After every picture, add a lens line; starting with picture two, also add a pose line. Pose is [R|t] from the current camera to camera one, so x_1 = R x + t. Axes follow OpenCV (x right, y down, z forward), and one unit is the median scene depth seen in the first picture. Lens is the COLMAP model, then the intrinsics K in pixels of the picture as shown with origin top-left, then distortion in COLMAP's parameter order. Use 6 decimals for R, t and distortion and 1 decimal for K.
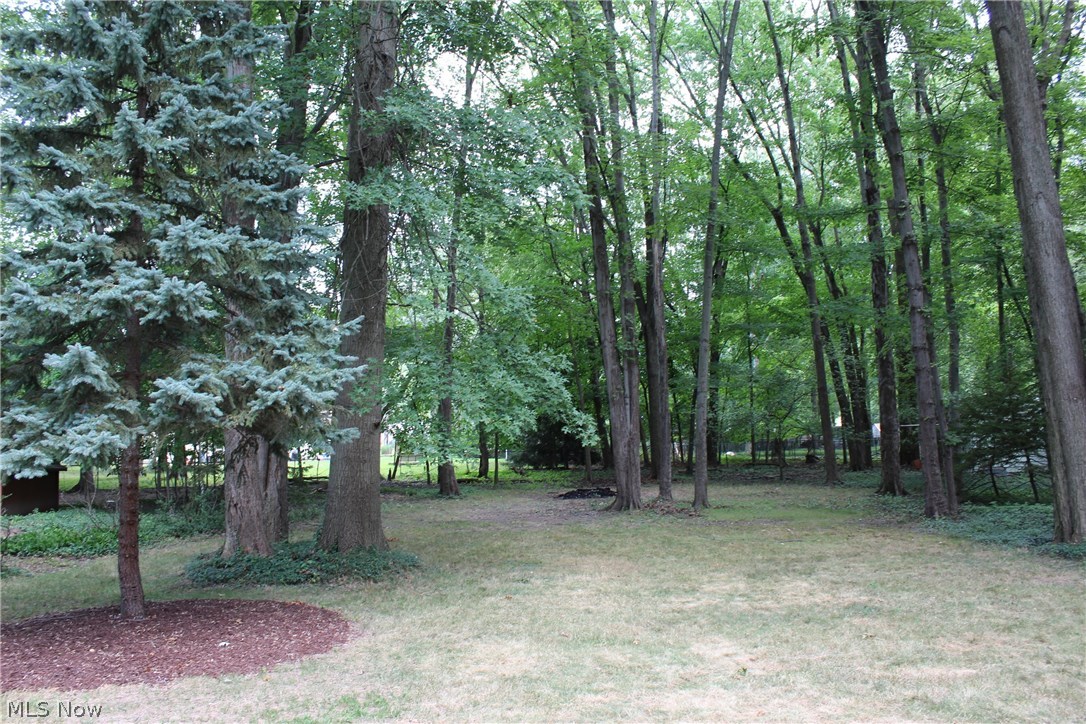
lens RADIAL K [[943.8, 0, 543.0], [0, 943.8, 362.0], [0, 0, 1]] dist [-0.154460, 0.133211]
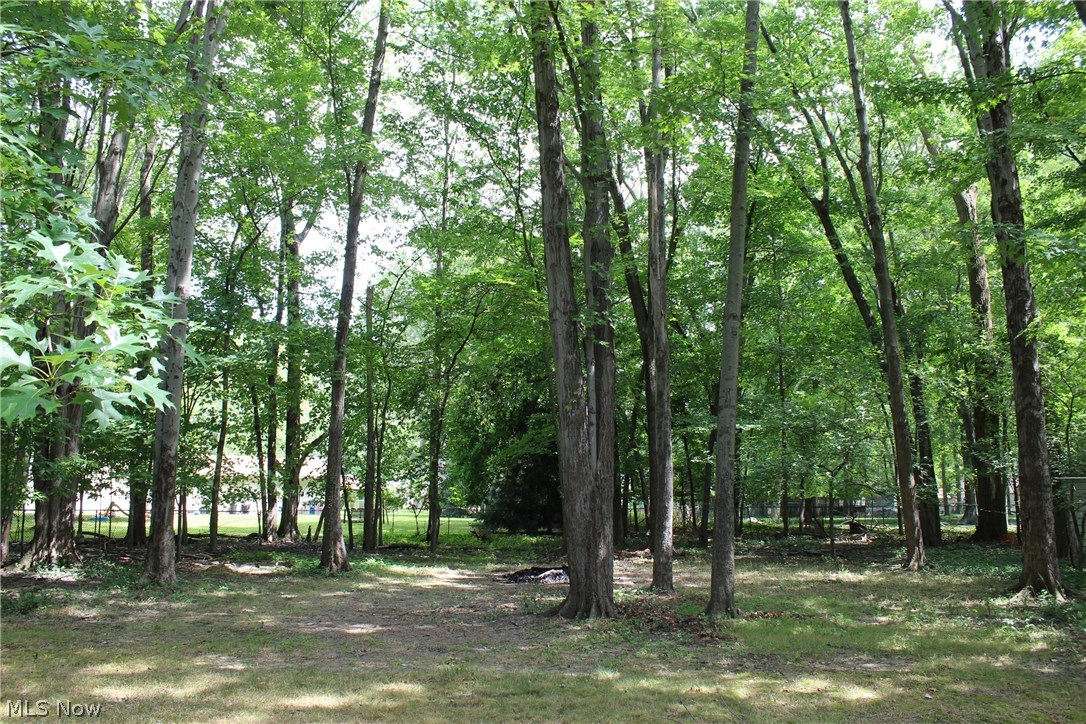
lens RADIAL K [[943.8, 0, 543.0], [0, 943.8, 362.0], [0, 0, 1]] dist [-0.154460, 0.133211]
pose [[0.999528, 0.024678, -0.018321, 0.034002], [-0.025804, 0.997613, -0.064044, 0.021686], [0.016697, 0.064487, 0.997779, 0.215868]]
